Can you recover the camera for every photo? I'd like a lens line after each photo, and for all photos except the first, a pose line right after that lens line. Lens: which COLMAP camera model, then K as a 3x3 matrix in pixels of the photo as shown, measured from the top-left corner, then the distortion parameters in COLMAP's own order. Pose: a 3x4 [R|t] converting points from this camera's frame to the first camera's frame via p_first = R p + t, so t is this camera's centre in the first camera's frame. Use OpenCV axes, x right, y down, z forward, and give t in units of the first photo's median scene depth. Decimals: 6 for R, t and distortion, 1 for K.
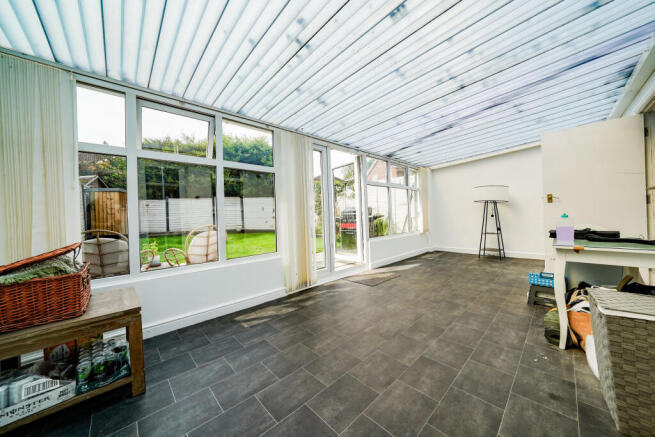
lens RADIAL K [[228.0, 0, 328.9], [0, 228.0, 215.8], [0, 0, 1]] dist [-0.008793, 0.000452]
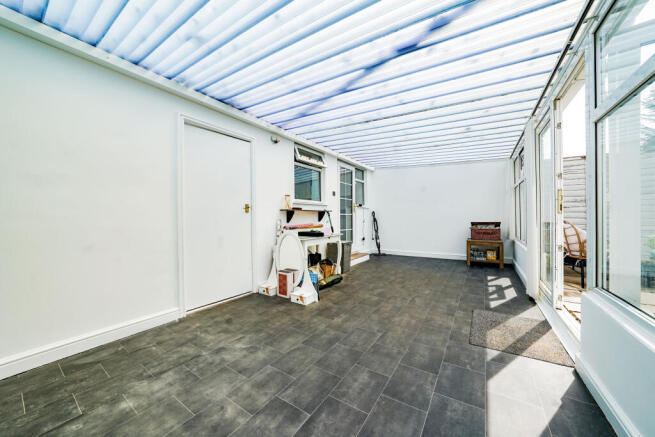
lens RADIAL K [[228.0, 0, 326.5], [0, 228.0, 216.7], [0, 0, 1]] dist [-0.008793, 0.000452]
pose [[-0.977794, 0.043389, -0.205030, 0.953071], [0.043480, 0.999046, 0.004065, -0.032141], [0.205011, -0.004940, -0.978747, 1.913998]]
